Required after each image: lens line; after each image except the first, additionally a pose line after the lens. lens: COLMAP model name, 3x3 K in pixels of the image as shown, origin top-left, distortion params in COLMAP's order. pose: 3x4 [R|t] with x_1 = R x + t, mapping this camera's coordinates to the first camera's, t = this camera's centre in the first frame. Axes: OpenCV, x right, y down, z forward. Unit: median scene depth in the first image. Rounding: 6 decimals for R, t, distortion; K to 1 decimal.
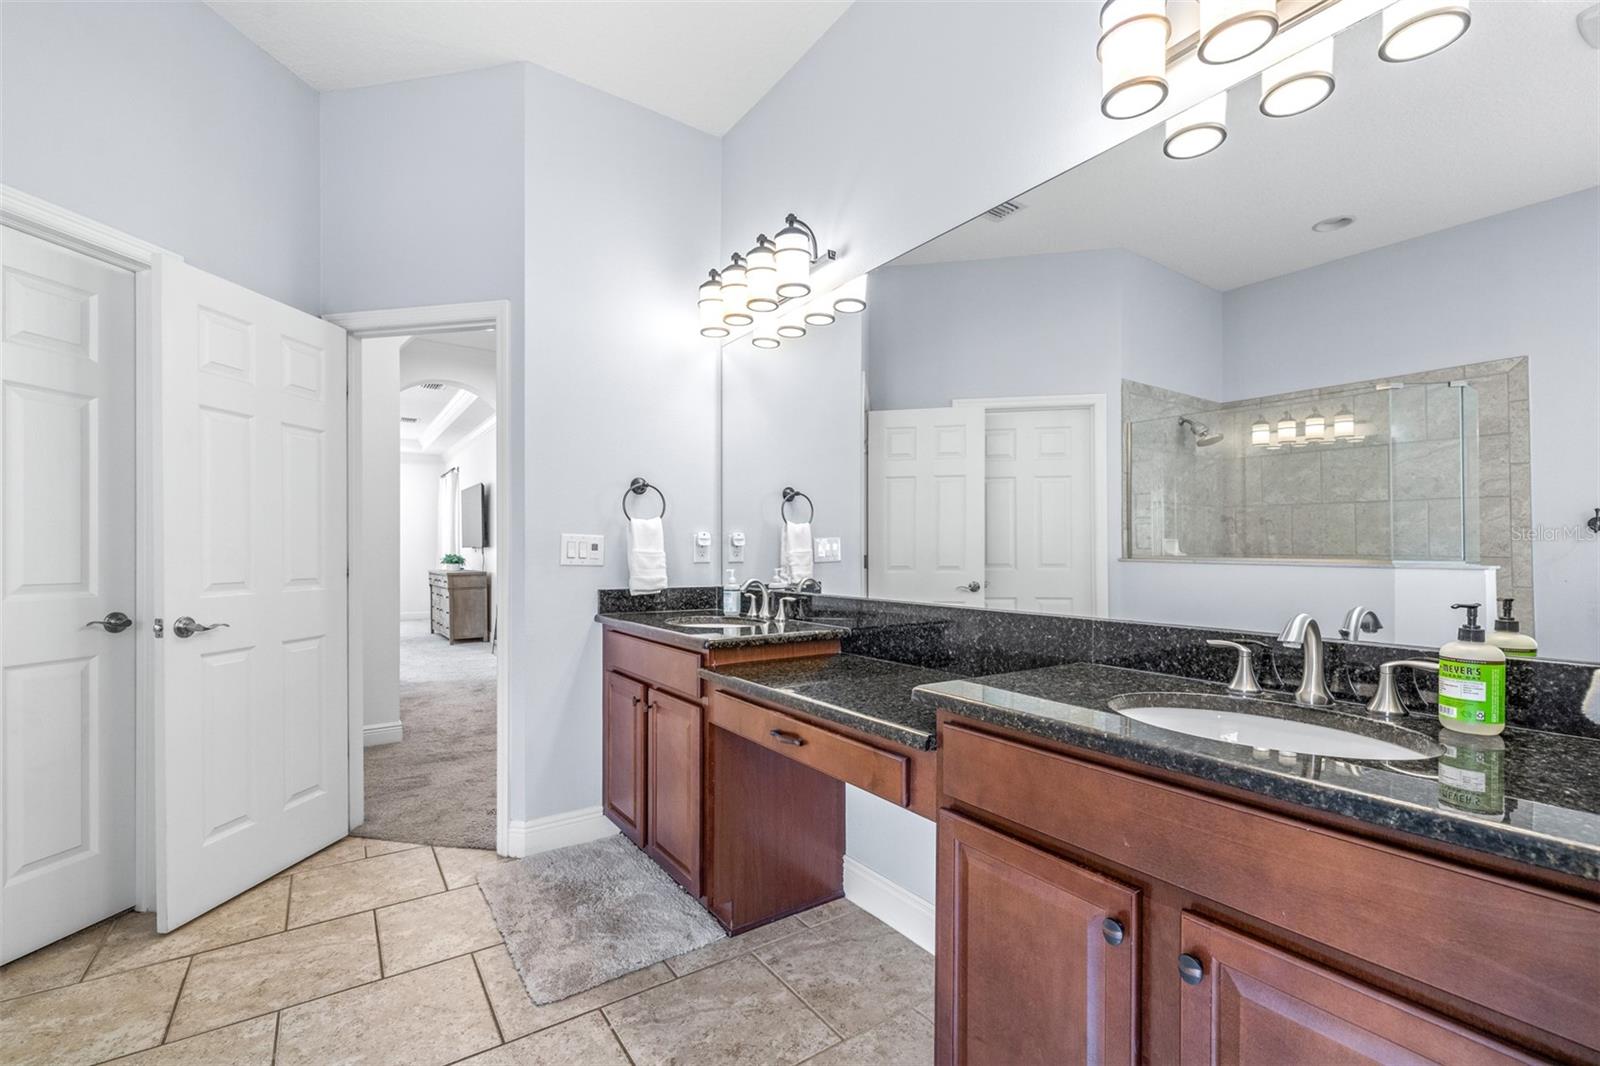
lens RADIAL K [[673.5, 0, 790.1], [0, 673.5, 556.7], [0, 0, 1]] dist [-0.001470, -0.000346]
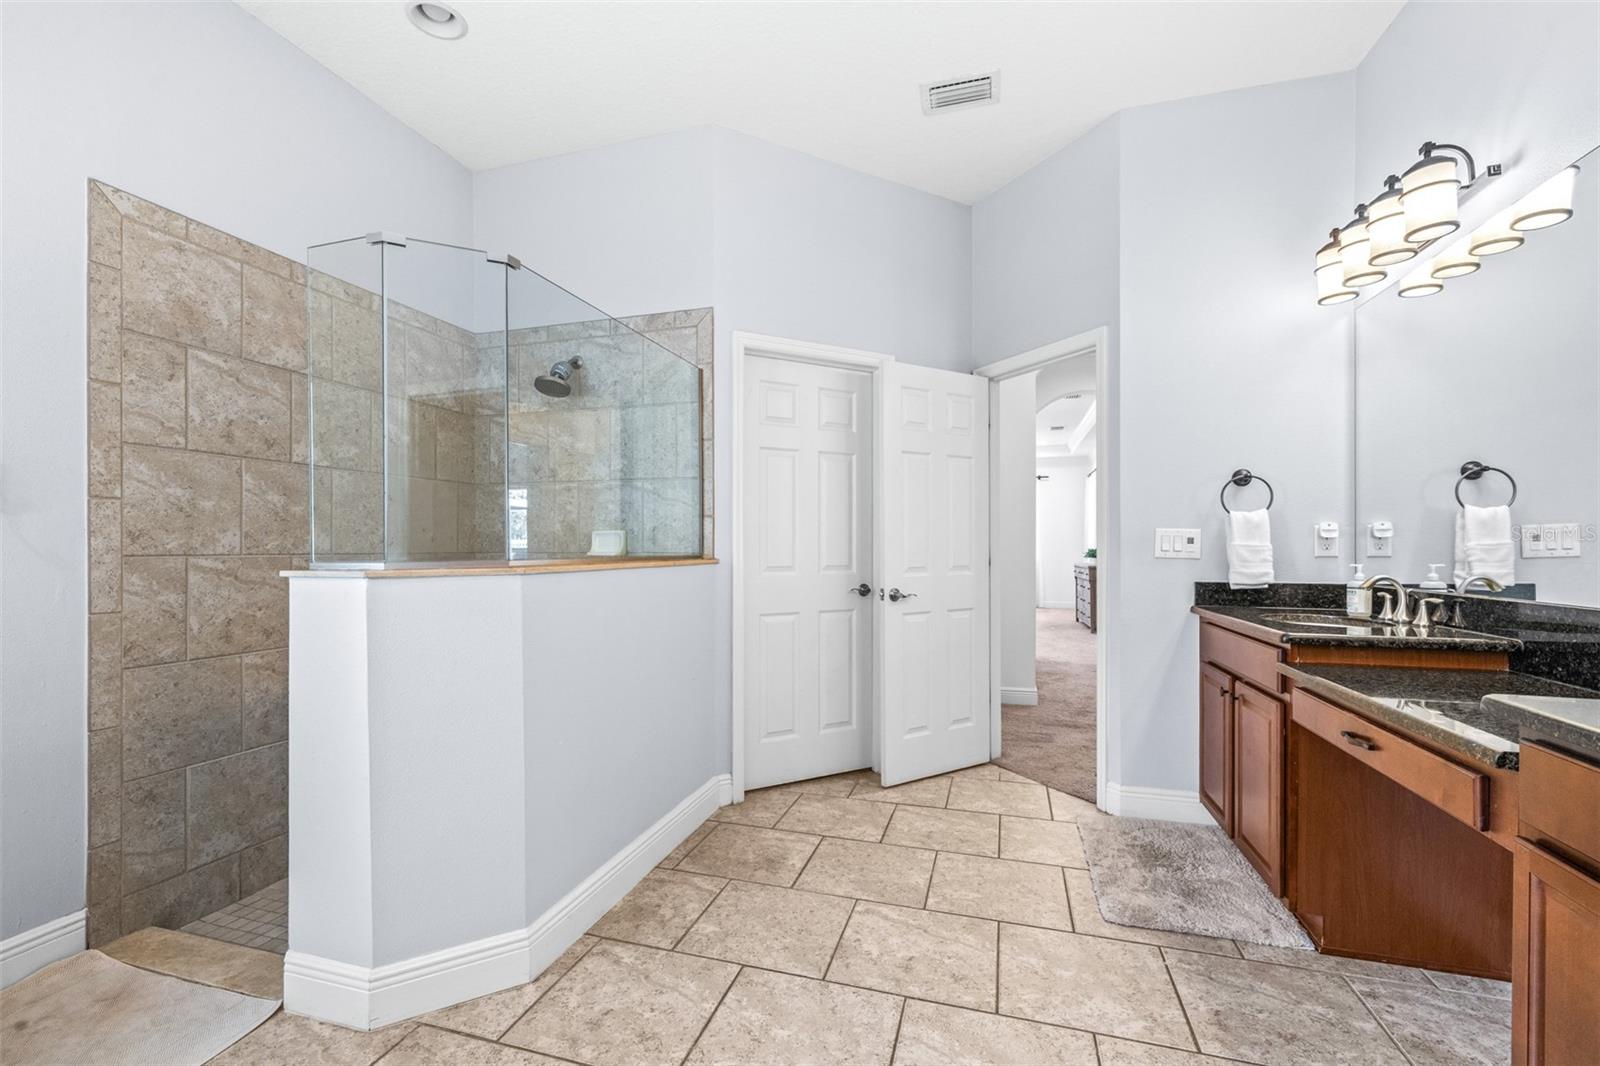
lens RADIAL K [[689.8, 0, 793.7], [0, 689.8, 534.2], [0, 0, 1]] dist [0.000605, 0.000127]
pose [[0.619581, -0.018779, -0.784708, 0.194310], [-0.001308, 0.999688, -0.024956, 0.003742], [0.784932, 0.016489, 0.619363, -0.161529]]
